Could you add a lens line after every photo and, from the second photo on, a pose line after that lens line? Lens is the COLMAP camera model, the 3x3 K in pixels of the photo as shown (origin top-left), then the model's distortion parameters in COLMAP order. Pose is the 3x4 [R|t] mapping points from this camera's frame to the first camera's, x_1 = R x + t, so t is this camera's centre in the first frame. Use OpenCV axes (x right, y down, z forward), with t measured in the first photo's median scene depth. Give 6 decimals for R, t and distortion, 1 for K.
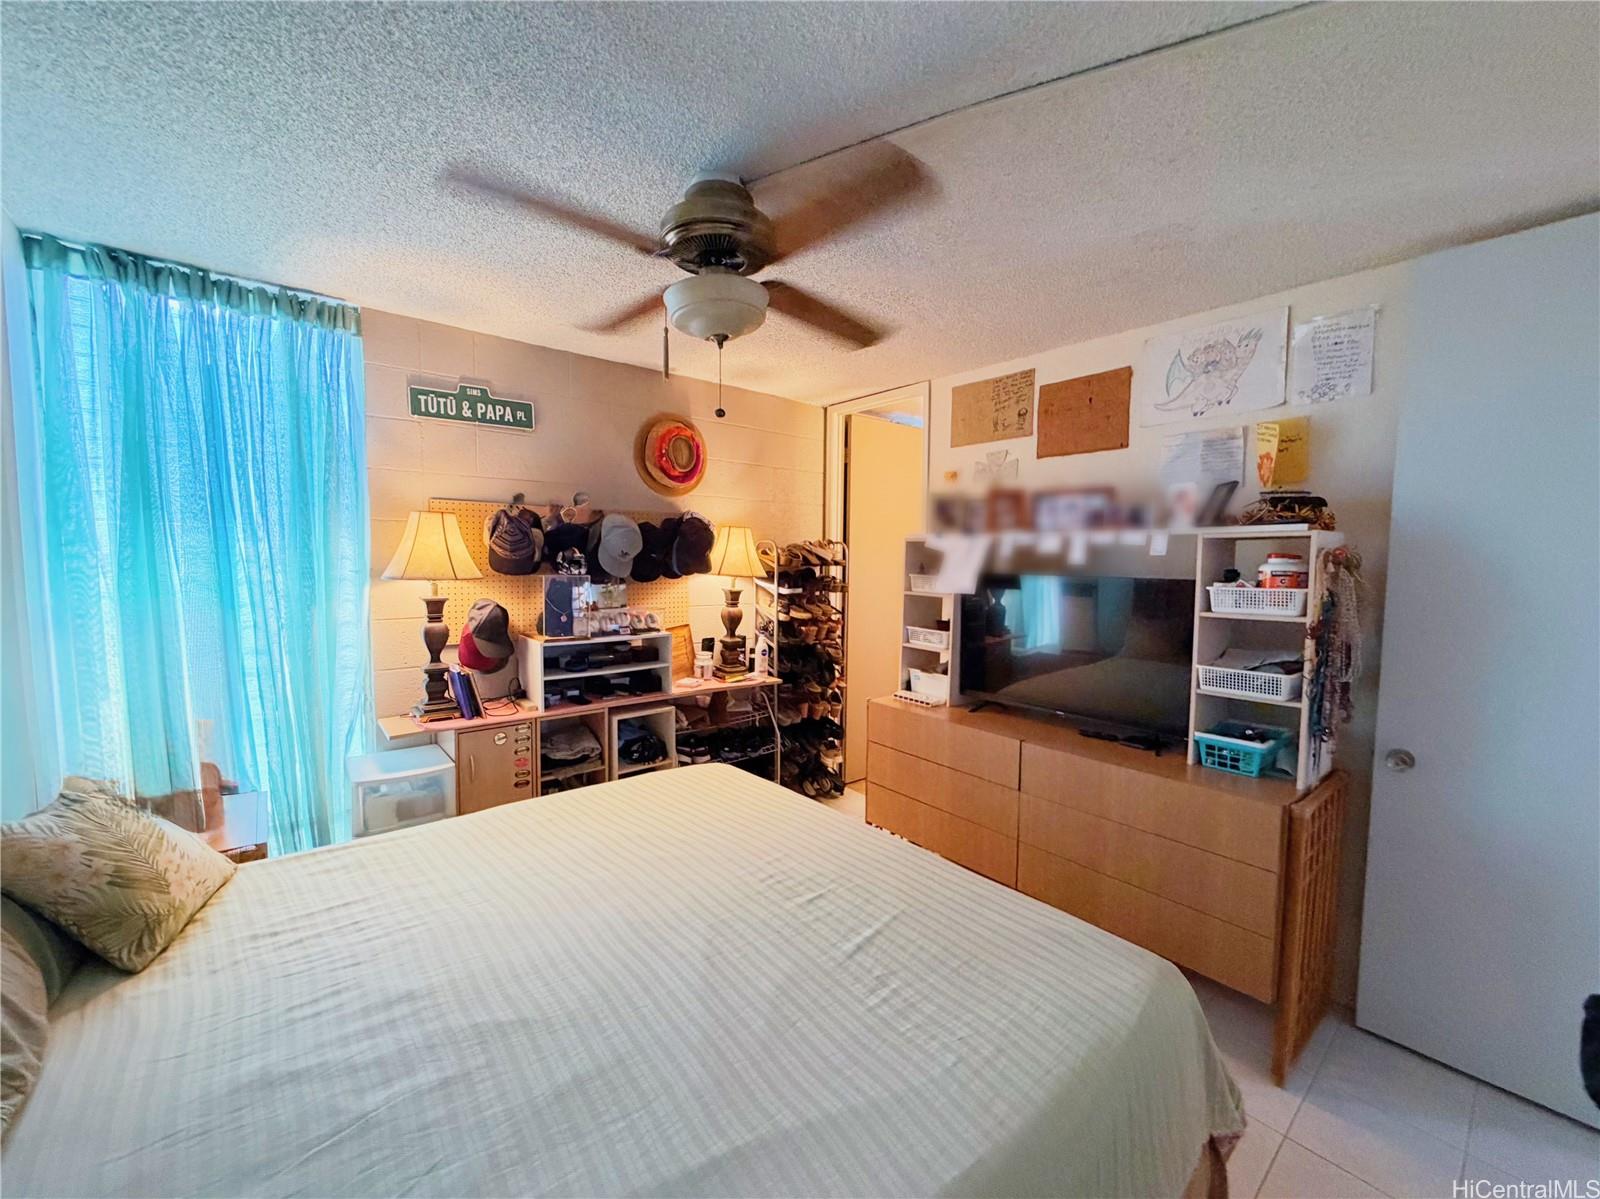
lens RADIAL K [[633.8, 0, 807.1], [0, 633.8, 595.1], [0, 0, 1]] dist [-0.001991, -0.000343]
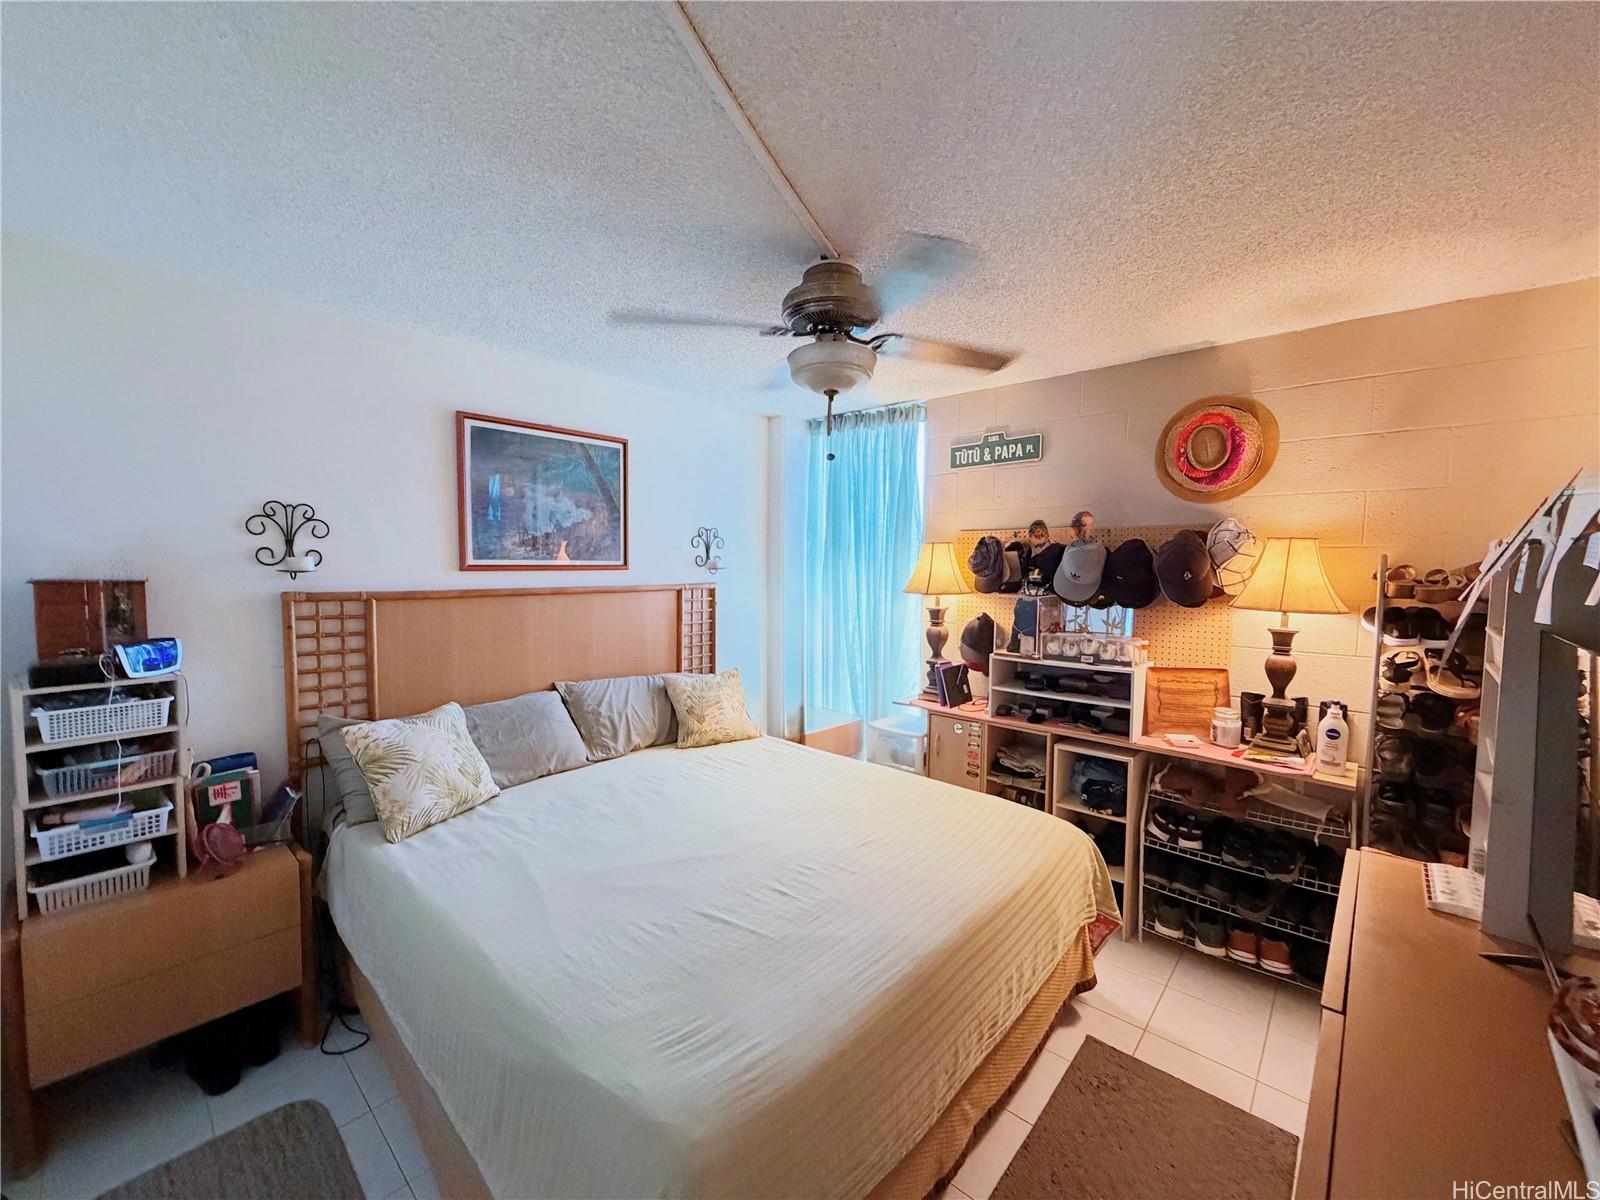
lens RADIAL K [[633.8, 0, 805.8], [0, 633.8, 609.1], [0, 0, 1]] dist [-0.001991, -0.000343]
pose [[0.156871, 0.051904, -0.986254, 0.593088], [-0.076988, 0.996222, 0.040183, -0.022441], [0.984614, 0.069626, 0.160274, 0.475093]]
